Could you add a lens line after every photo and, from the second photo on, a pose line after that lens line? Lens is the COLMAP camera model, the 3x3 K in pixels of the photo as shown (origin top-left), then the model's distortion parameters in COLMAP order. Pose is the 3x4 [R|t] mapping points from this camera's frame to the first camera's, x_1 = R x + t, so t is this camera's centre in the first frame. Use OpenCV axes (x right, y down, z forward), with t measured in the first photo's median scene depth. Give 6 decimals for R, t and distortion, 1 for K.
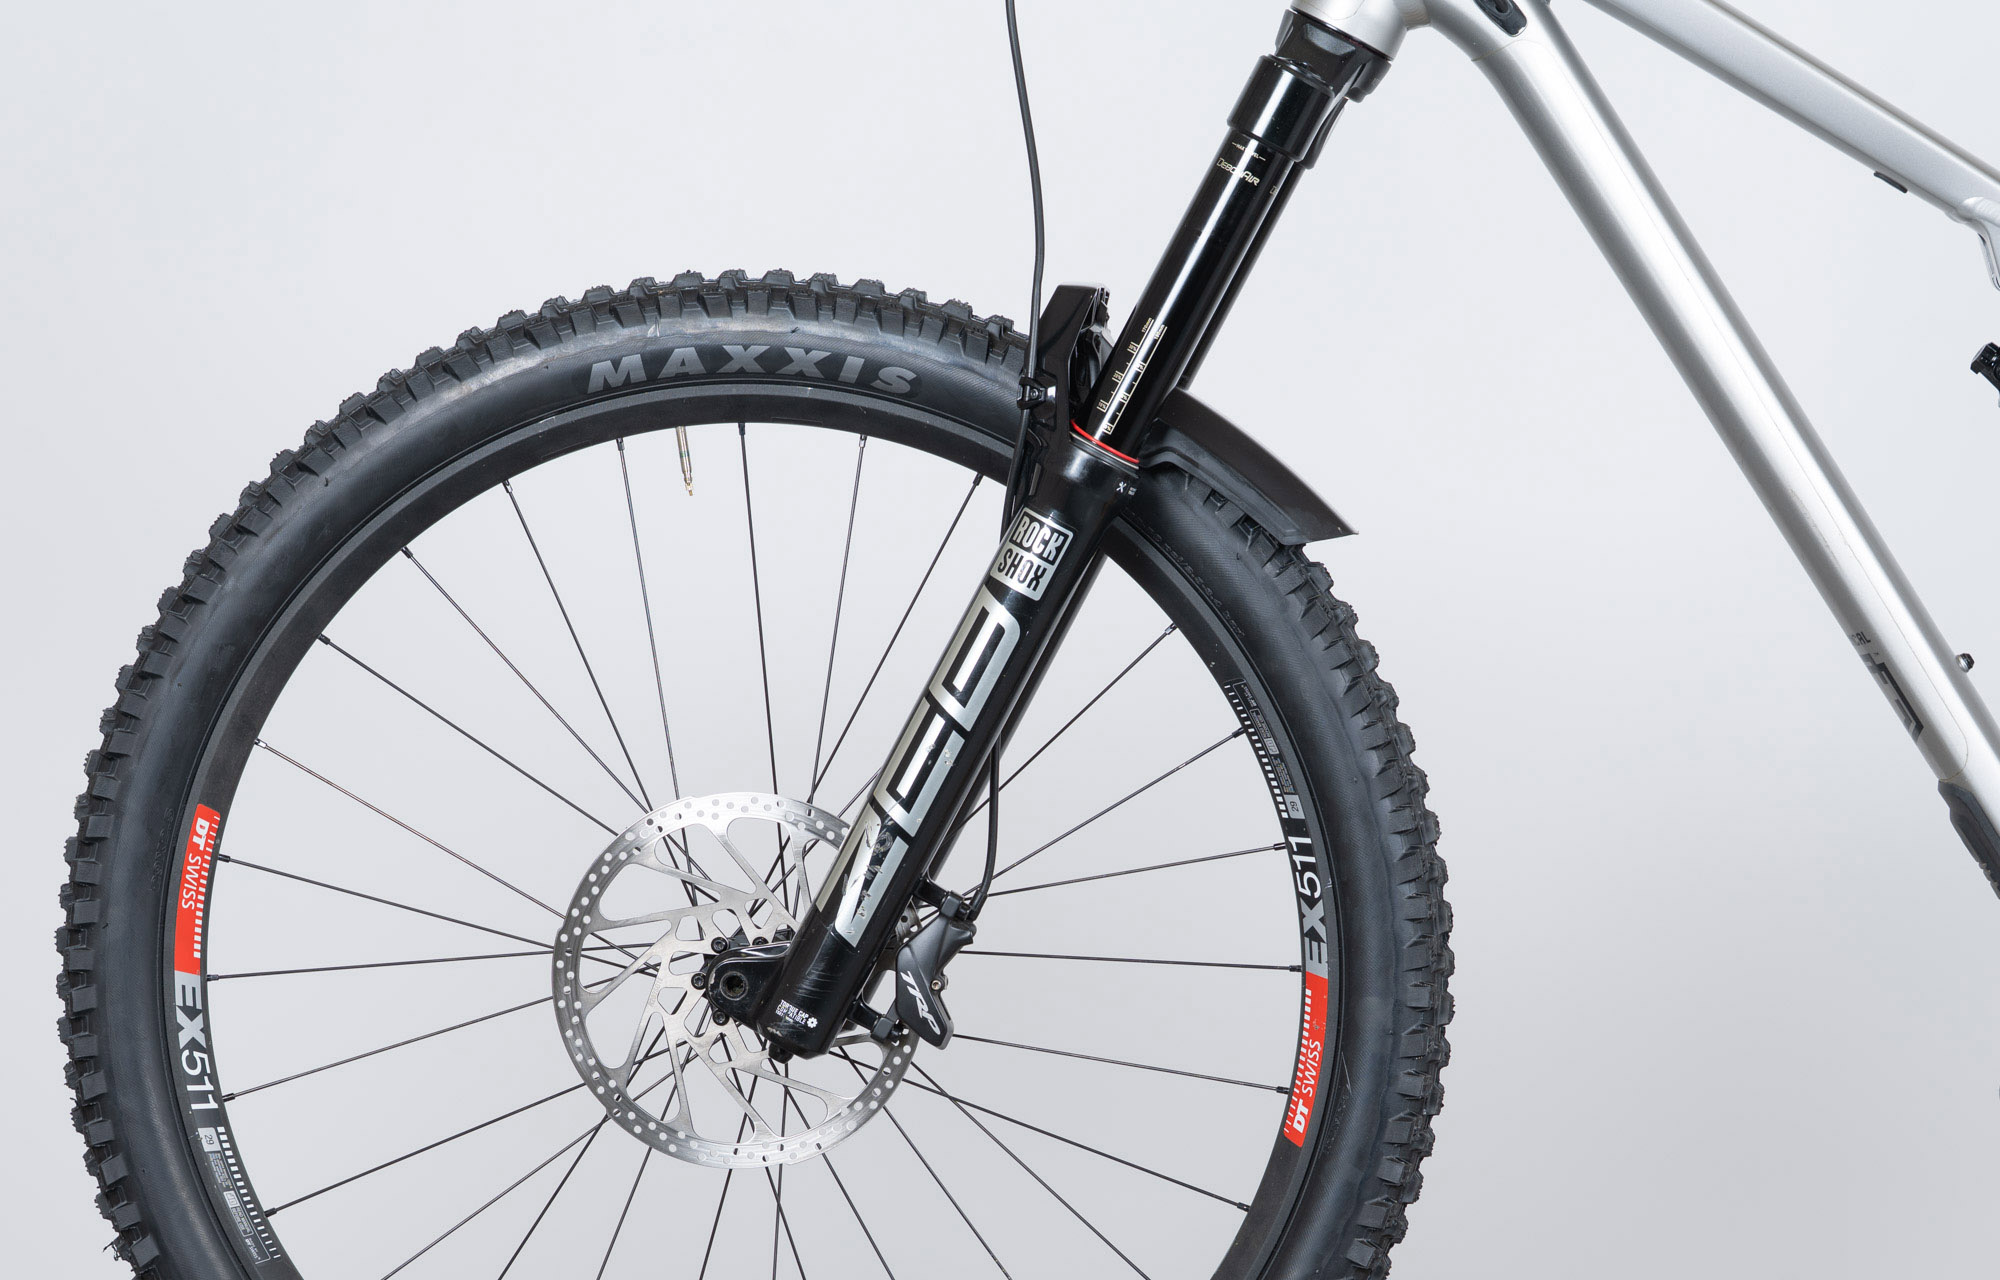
lens RADIAL K [[7652.3, 0, 1000.0], [0, 7652.3, 640.0], [0, 0, 1]] dist [0.019845, 3.767945]
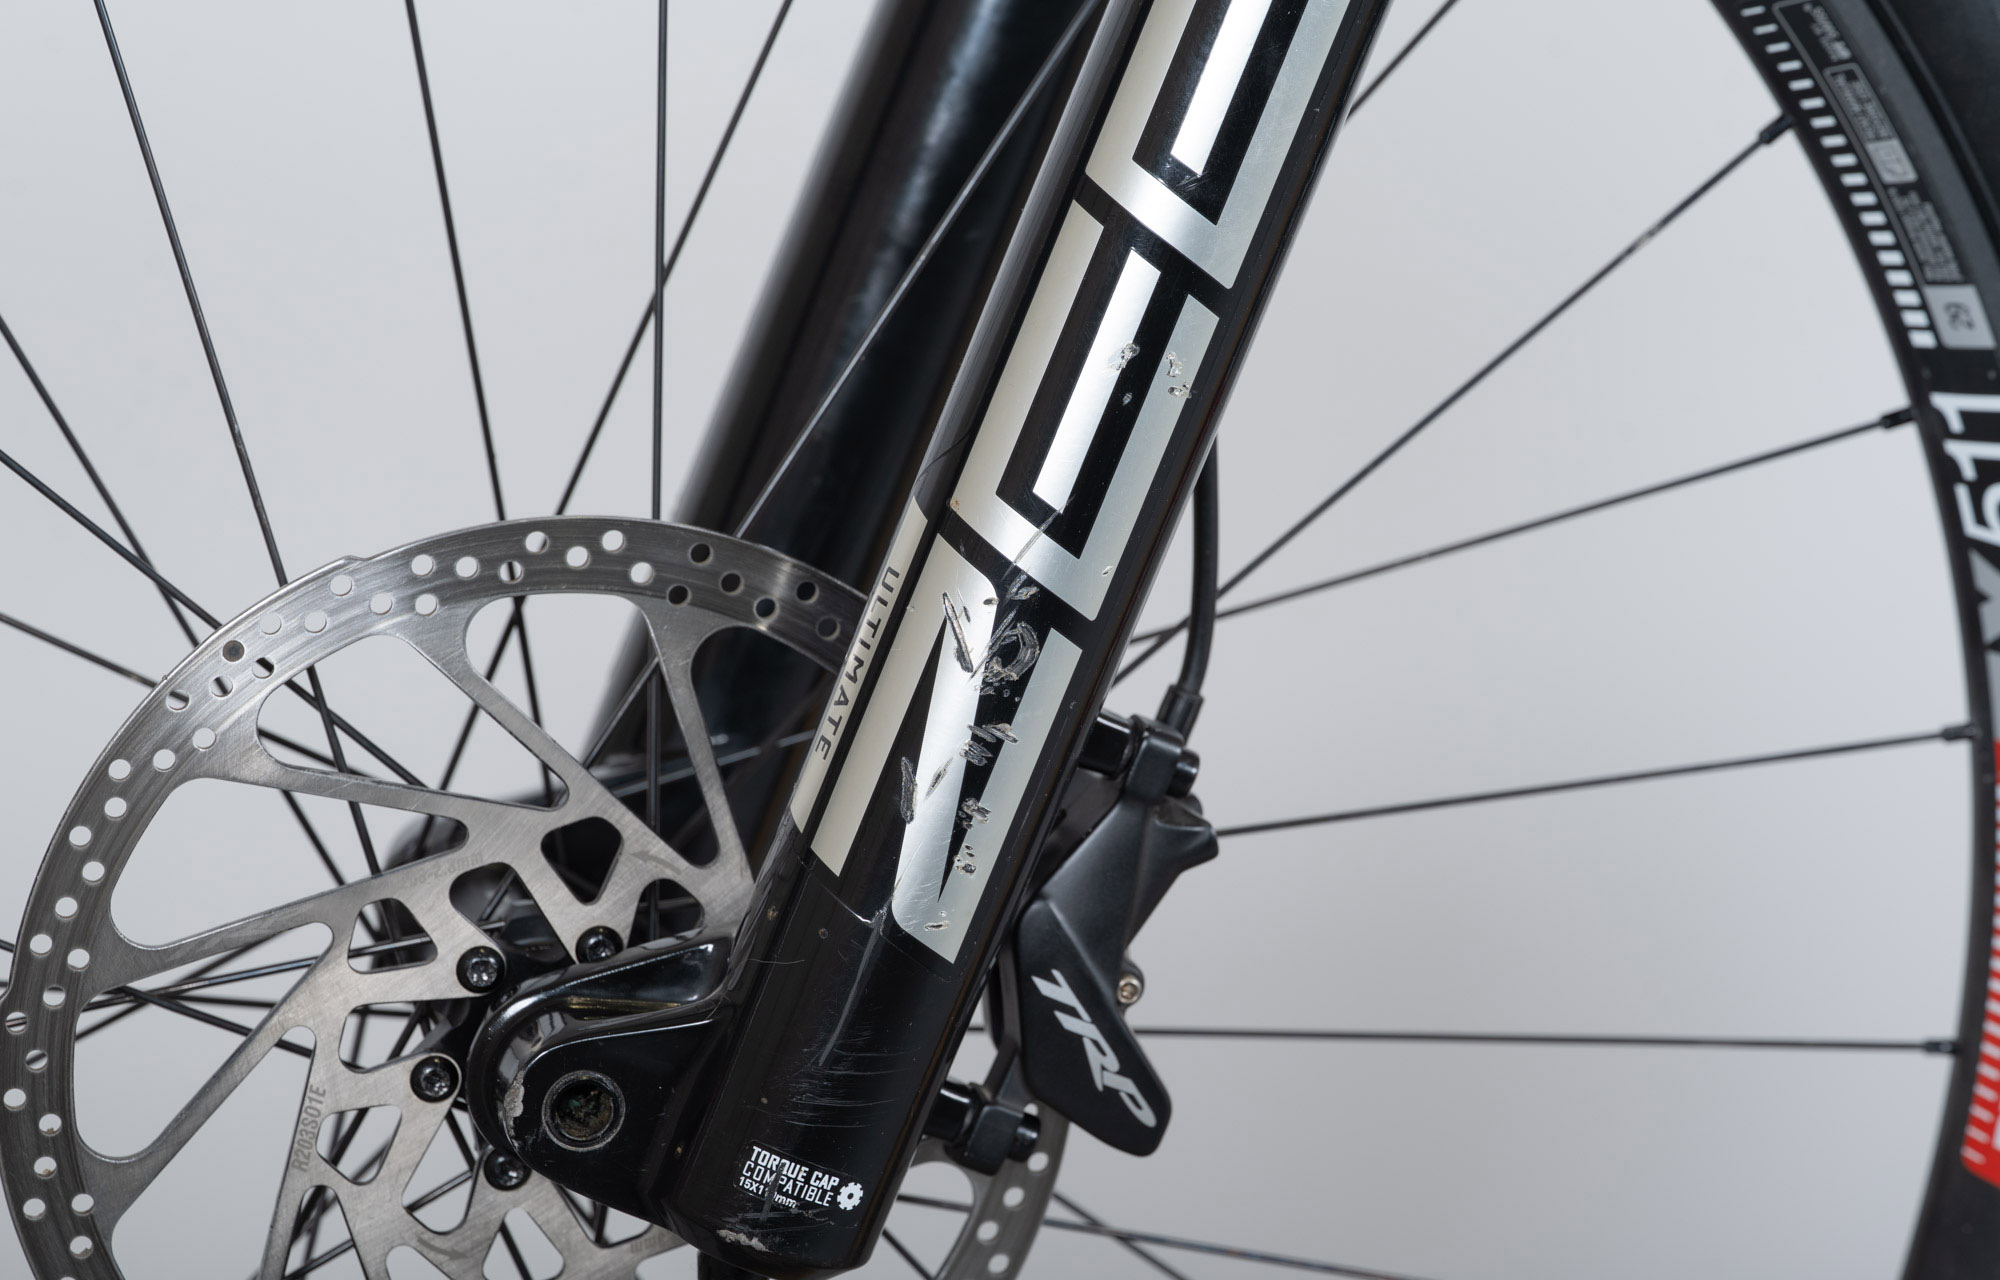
lens RADIAL K [[6196.1, 0, 1000.0], [0, 6196.1, 640.0], [0, 0, 1]] dist [0.002580, 2.100889]
pose [[0.948656, -0.160458, 0.272591, -0.087590], [0.100463, 0.970004, 0.221357, -0.033152], [-0.299933, -0.182606, 0.936320, 0.736299]]
